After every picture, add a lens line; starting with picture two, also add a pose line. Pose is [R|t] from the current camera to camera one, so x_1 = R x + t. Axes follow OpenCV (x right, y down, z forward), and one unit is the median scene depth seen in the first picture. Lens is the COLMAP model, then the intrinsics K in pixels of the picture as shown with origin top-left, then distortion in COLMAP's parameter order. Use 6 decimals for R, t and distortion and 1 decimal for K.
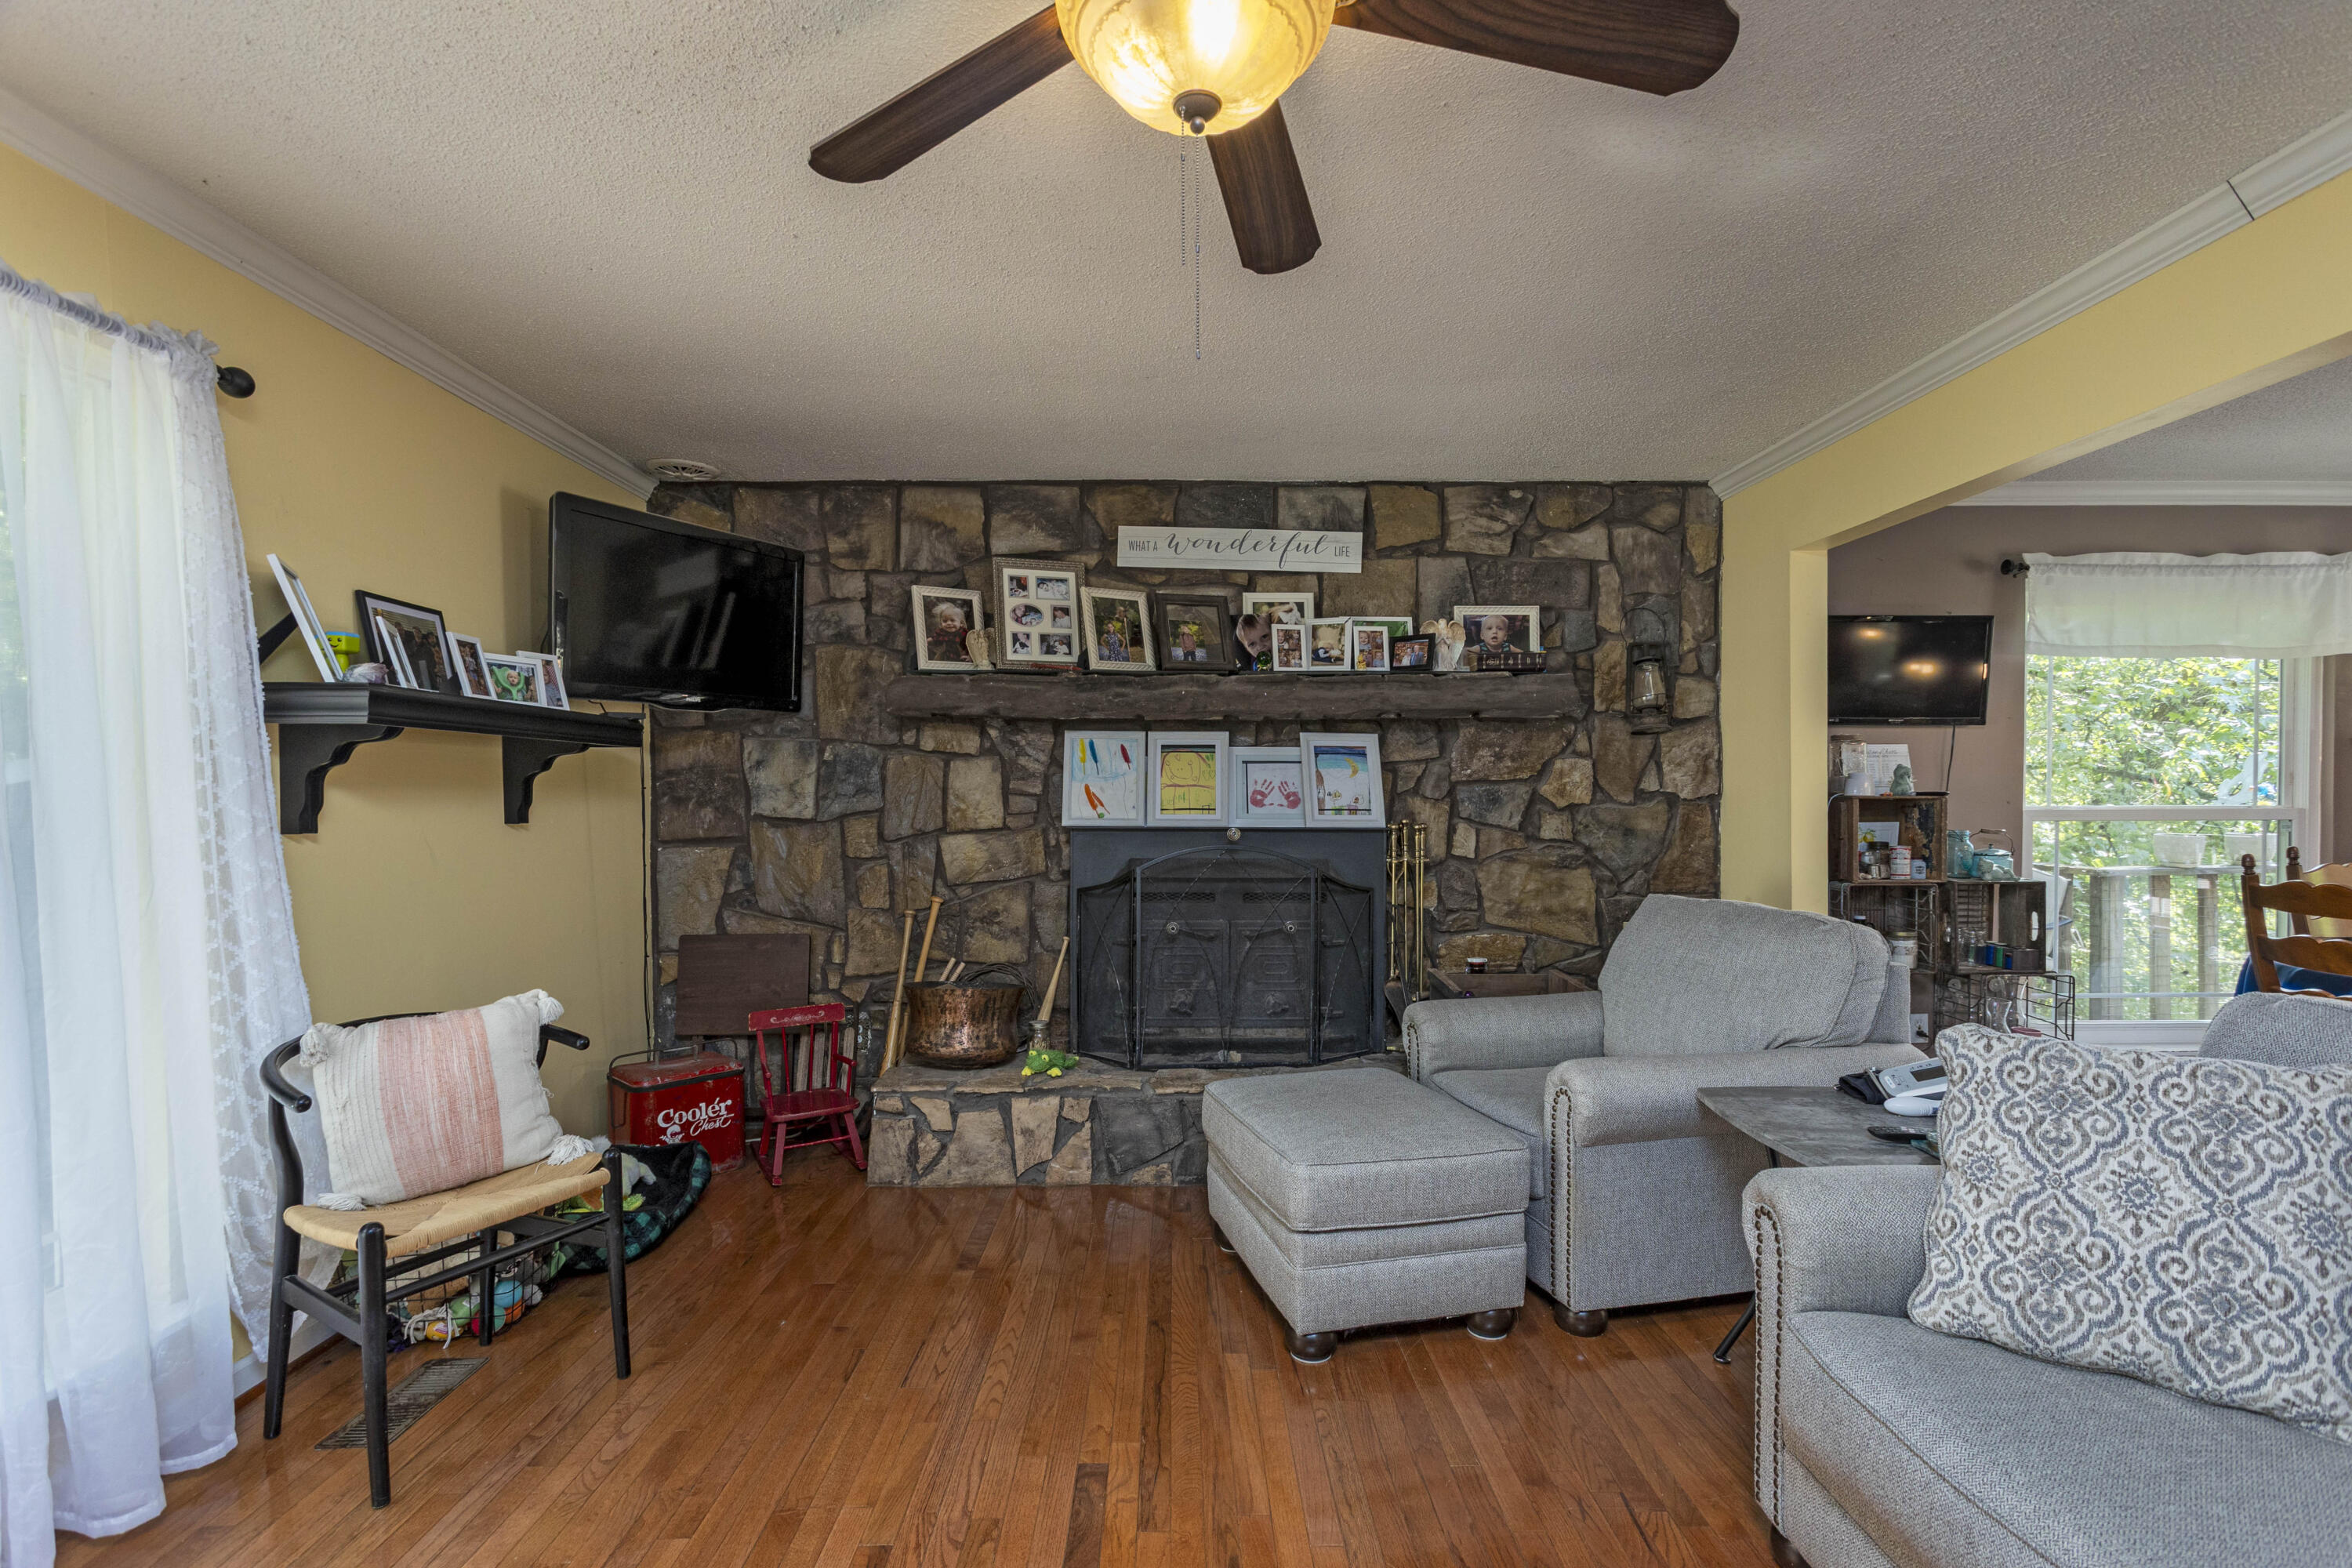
lens RADIAL K [[1108.6, 0, 1186.4], [0, 1108.6, 817.4], [0, 0, 1]] dist [-0.005053, 0.002408]
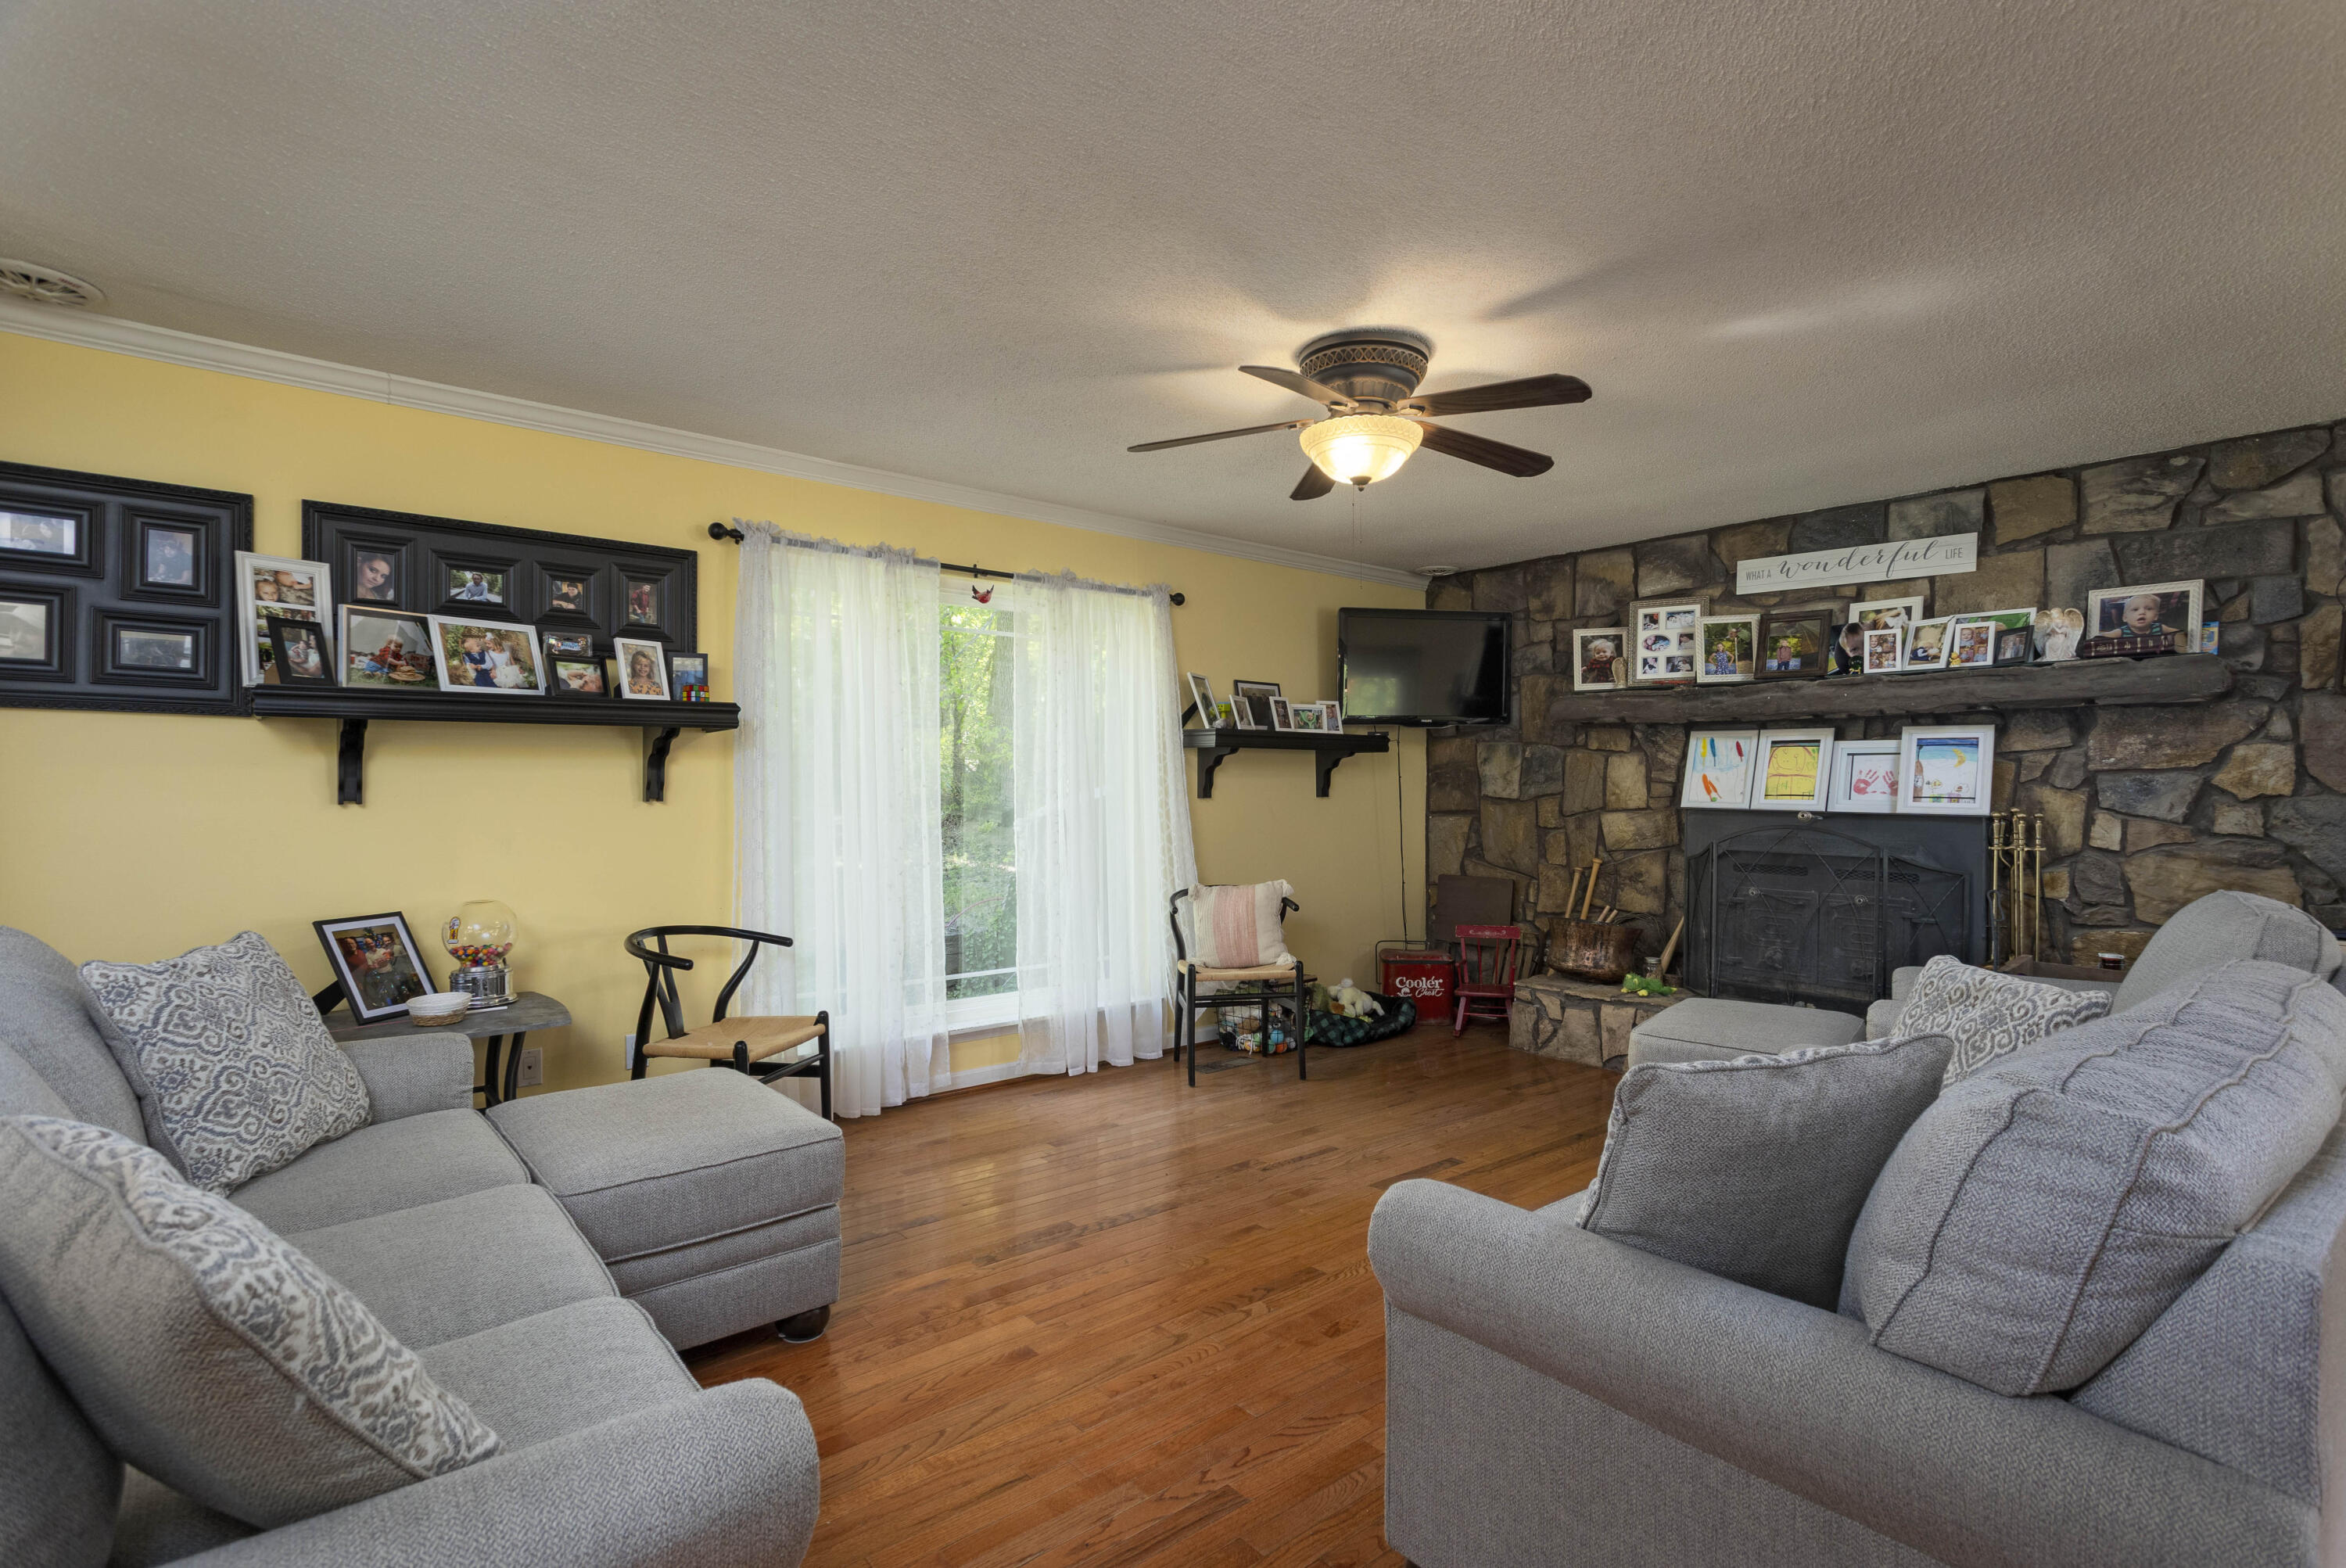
lens RADIAL K [[1105.8, 0, 1196.7], [0, 1105.8, 794.9], [0, 0, 1]] dist [-0.005053, 0.002408]
pose [[0.640220, 0.012539, -0.768089, 0.491386], [-0.020848, 0.999782, -0.001056, 0.006495], [0.767909, 0.016689, 0.640342, -0.225659]]
